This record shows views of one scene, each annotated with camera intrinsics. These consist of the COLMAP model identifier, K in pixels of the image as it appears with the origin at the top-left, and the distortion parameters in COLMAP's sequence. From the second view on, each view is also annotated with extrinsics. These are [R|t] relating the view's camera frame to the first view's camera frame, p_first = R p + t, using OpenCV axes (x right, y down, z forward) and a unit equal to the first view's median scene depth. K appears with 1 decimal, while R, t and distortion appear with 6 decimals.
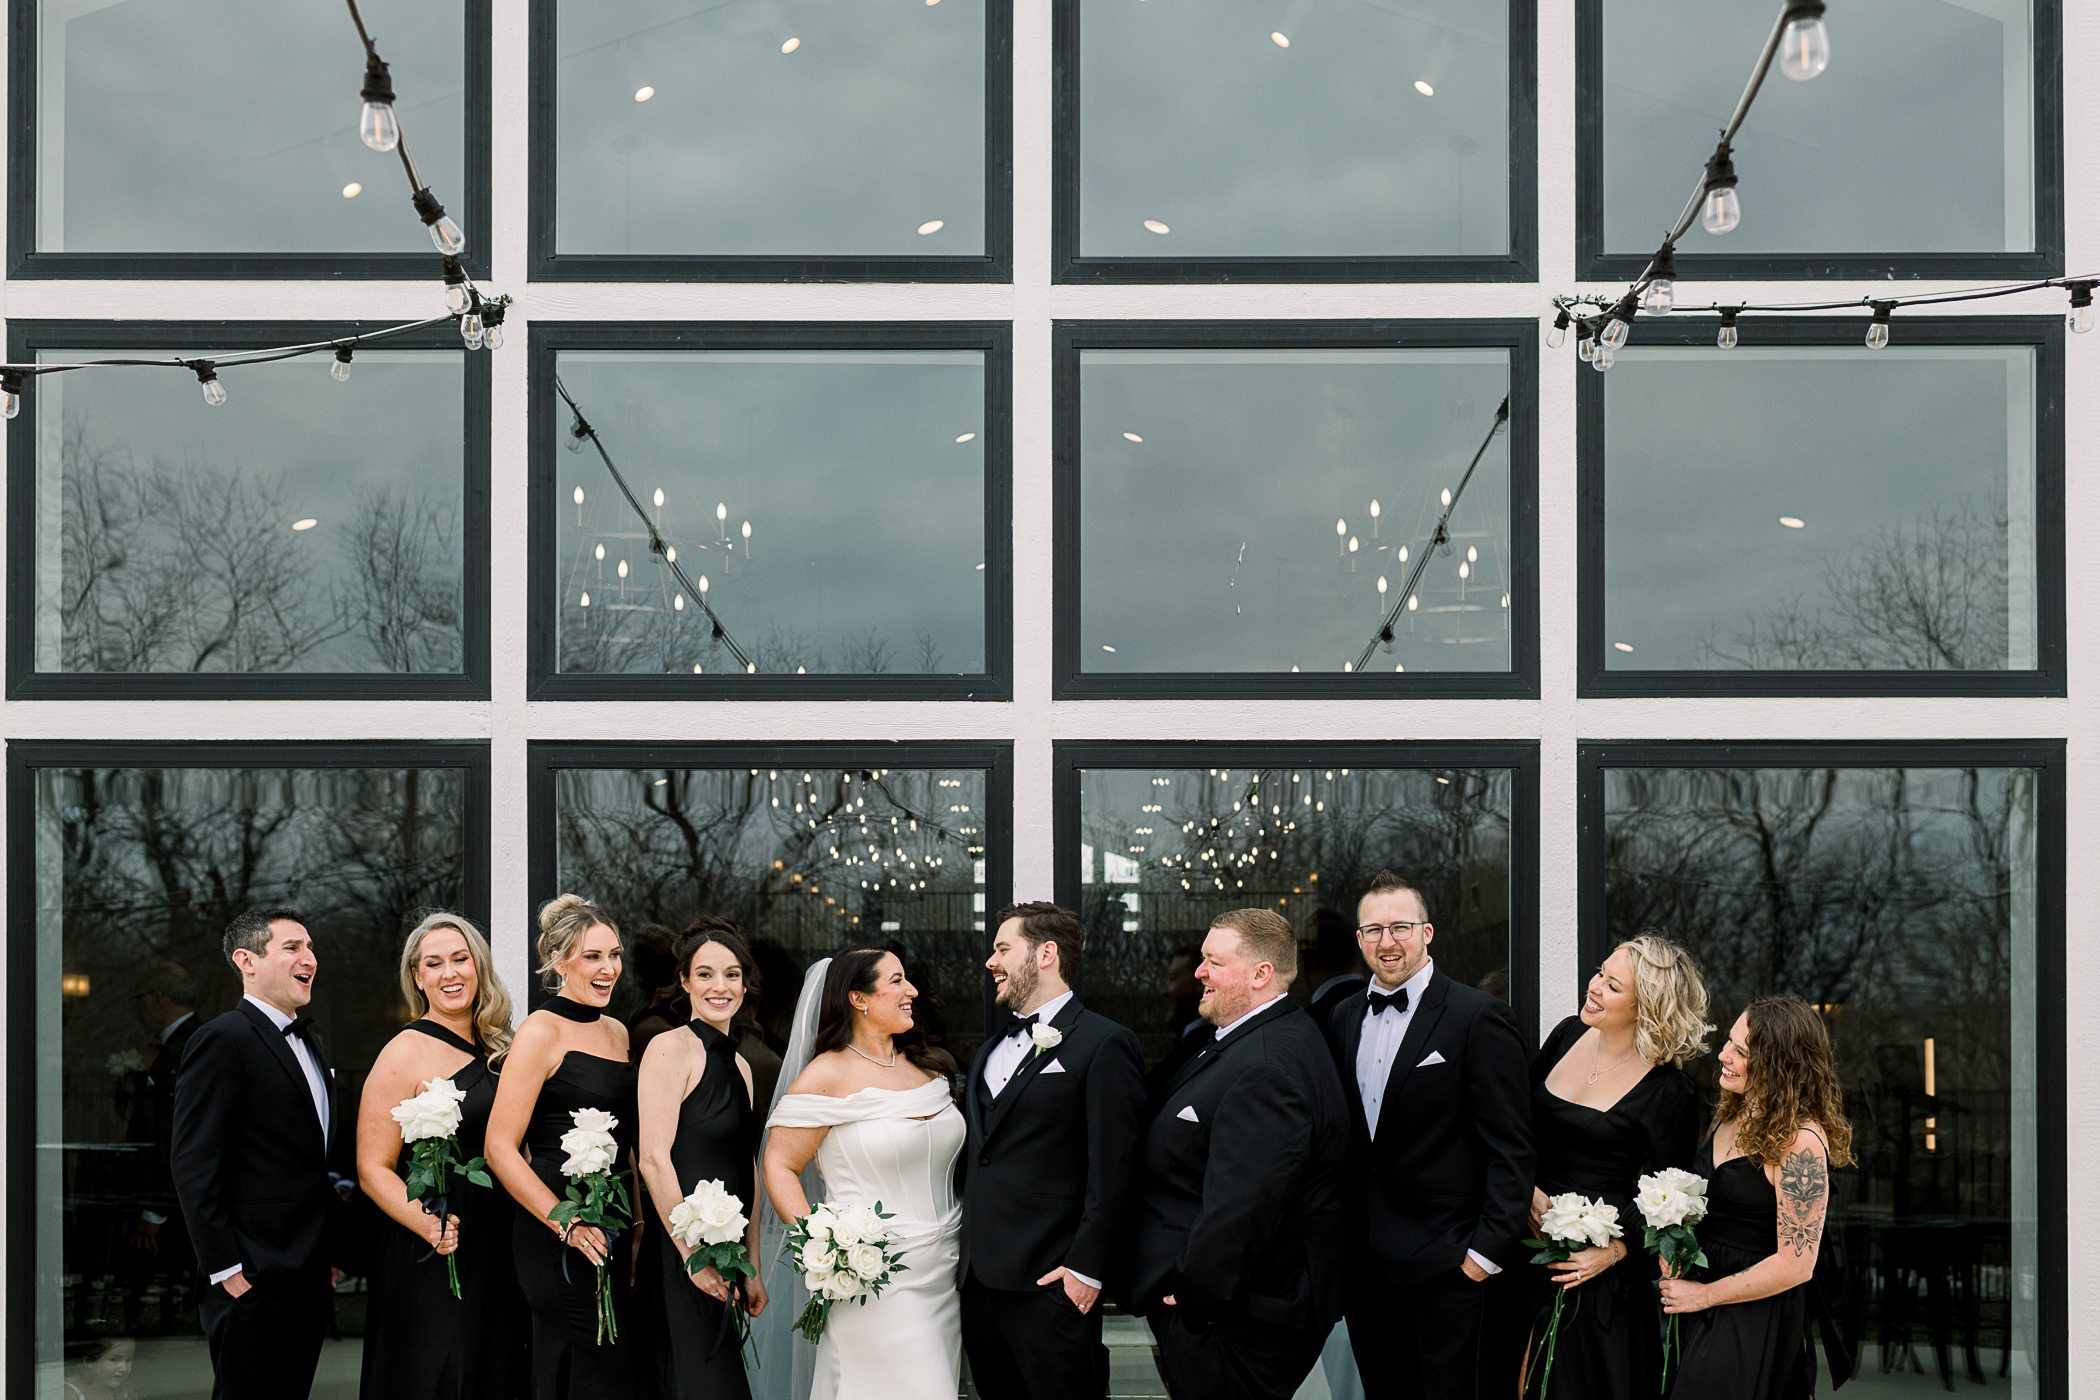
lens RADIAL K [[2111.9, 0, 1051.5], [0, 2111.9, 632.8], [0, 0, 1]] dist [0.011373, -0.002865]
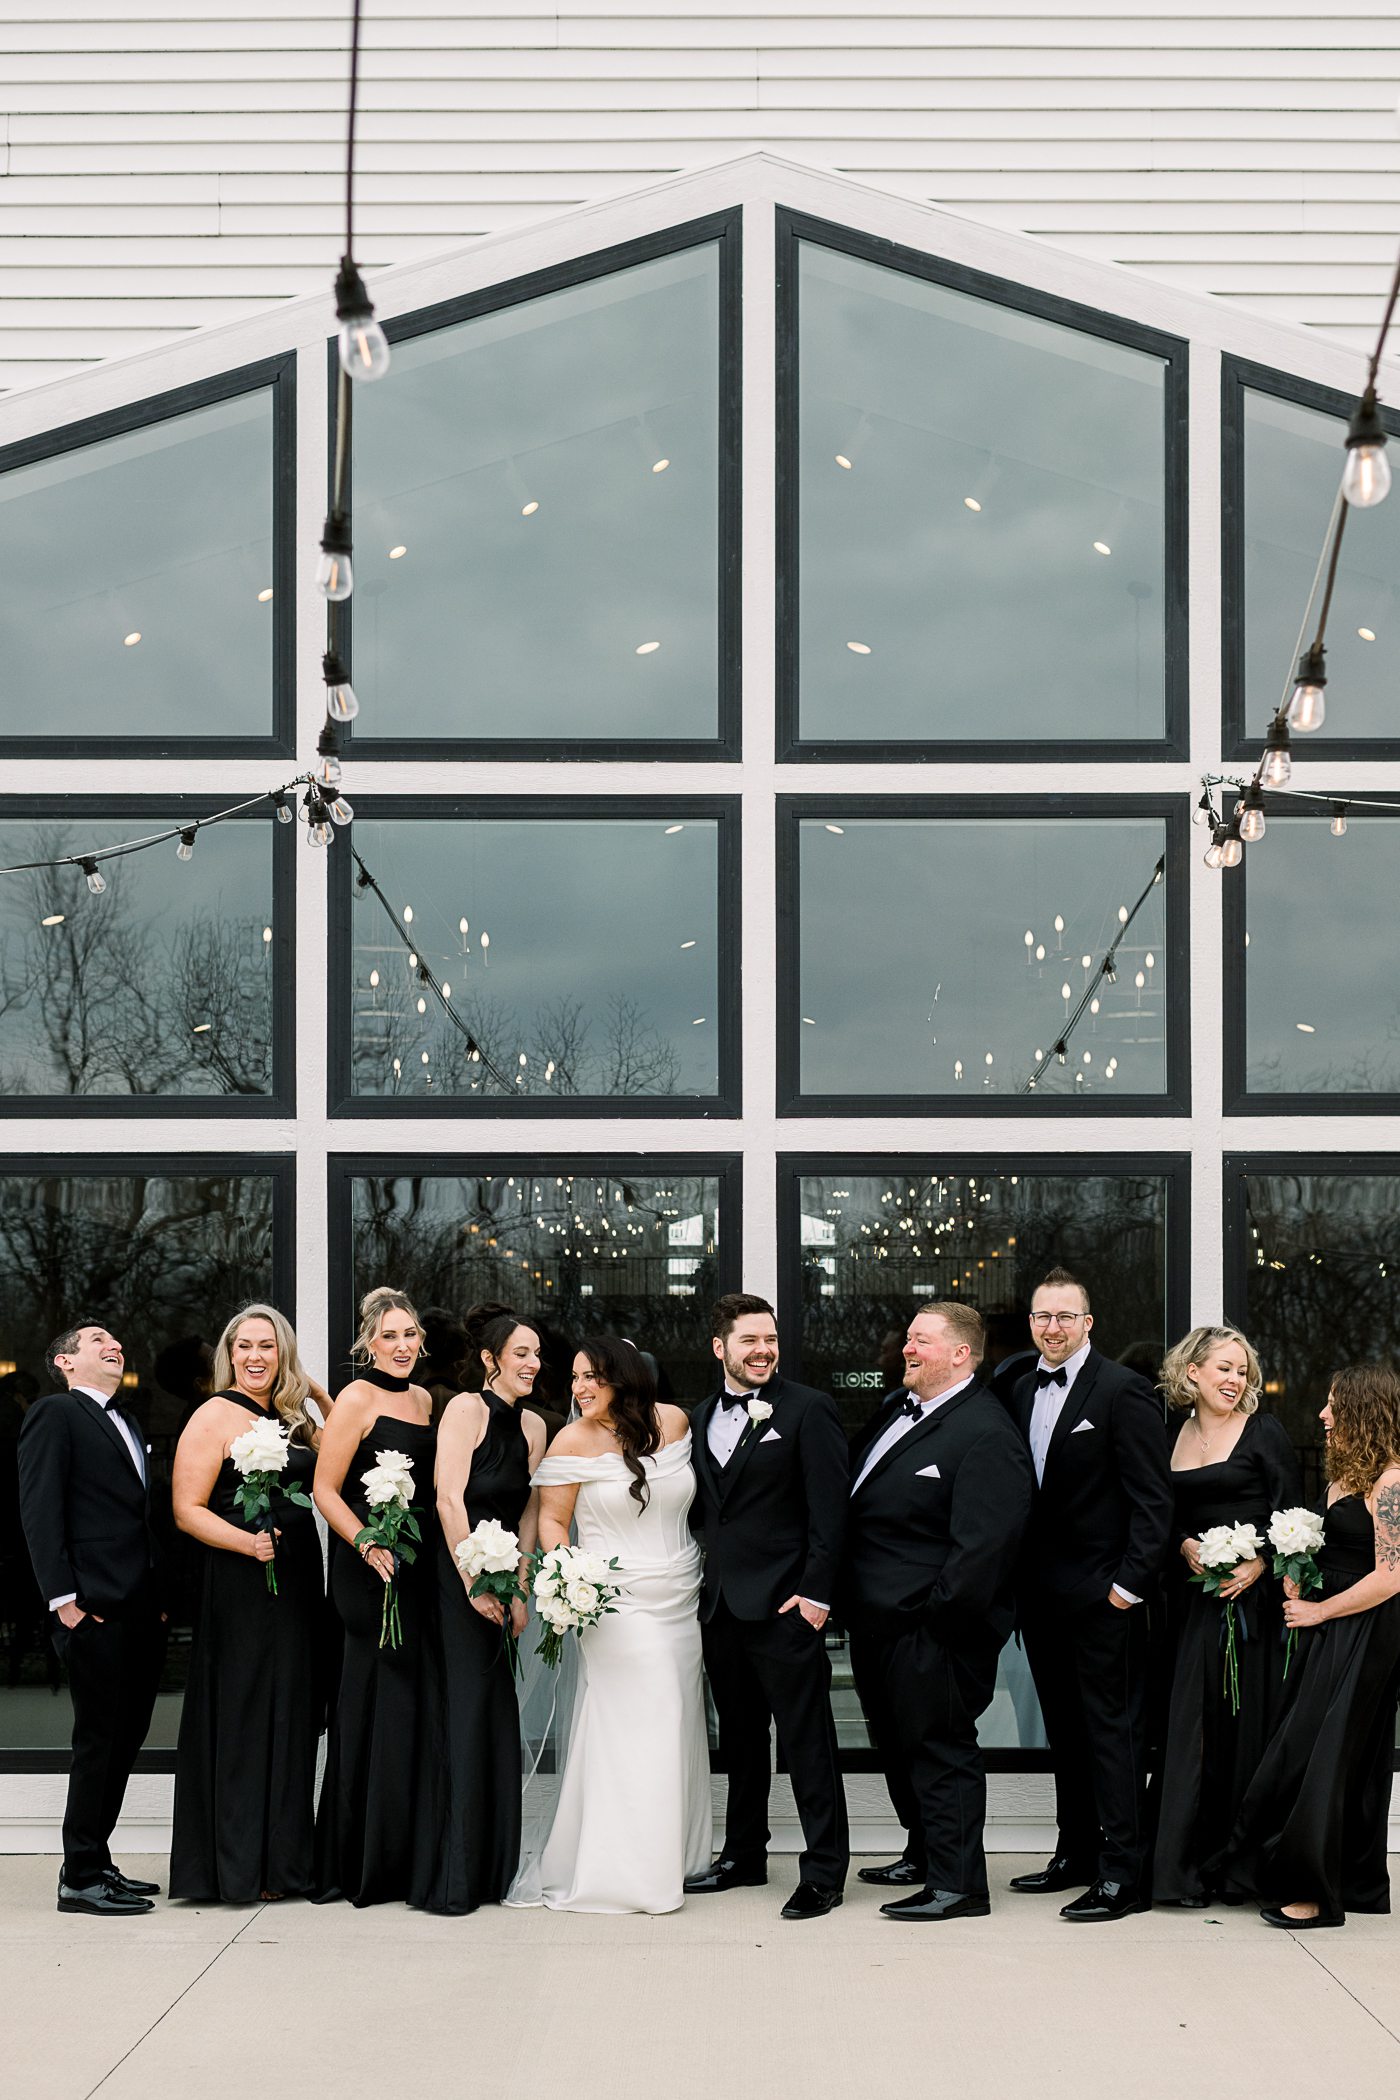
lens RADIAL K [[2111.9, 0, 731.9], [0, 2111.9, 1040.9], [0, 0, 1]] dist [0.011373, -0.002865]
pose [[0.999966, -0.002269, -0.007982, -0.014959], [0.002429, 0.999795, 0.020083, -0.034960], [0.007935, -0.020101, 0.999766, -0.176511]]
